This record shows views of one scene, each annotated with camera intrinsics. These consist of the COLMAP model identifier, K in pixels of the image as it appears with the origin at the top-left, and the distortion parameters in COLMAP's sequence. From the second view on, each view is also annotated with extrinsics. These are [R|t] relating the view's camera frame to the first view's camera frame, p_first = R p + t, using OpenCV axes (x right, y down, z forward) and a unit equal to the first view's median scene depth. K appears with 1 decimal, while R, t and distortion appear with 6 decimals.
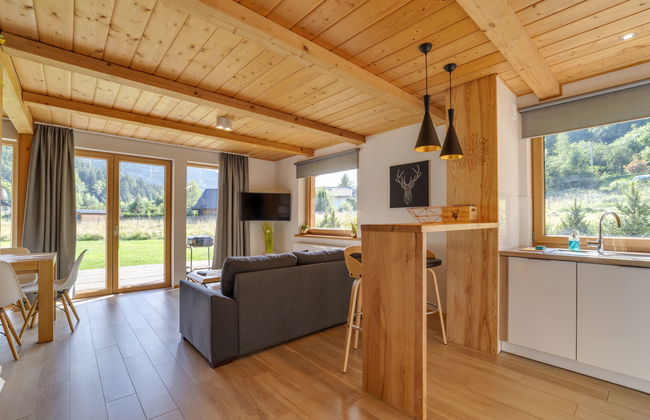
lens RADIAL K [[287.7, 0, 365.0], [0, 287.7, 212.1], [0, 0, 1]] dist [-0.001967, -0.000272]
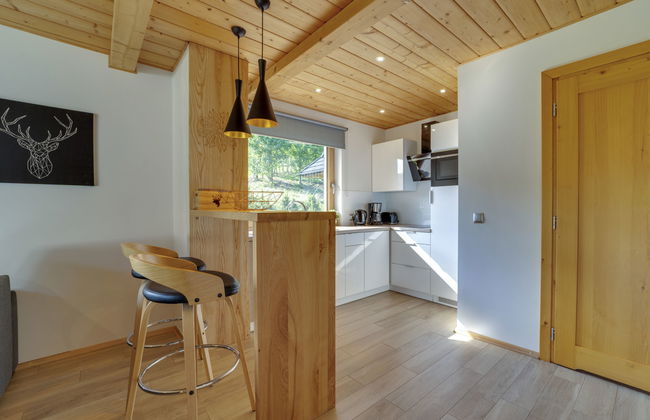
lens RADIAL K [[280.5, 0, 325.0], [0, 280.5, 210.0], [0, 0, 1]] dist [0.000044, -0.000061]
pose [[0.123226, -0.015281, 0.992261, -0.480049], [-0.023665, 0.999552, 0.018332, 0.015029], [-0.992096, -0.025741, 0.122809, 0.575550]]
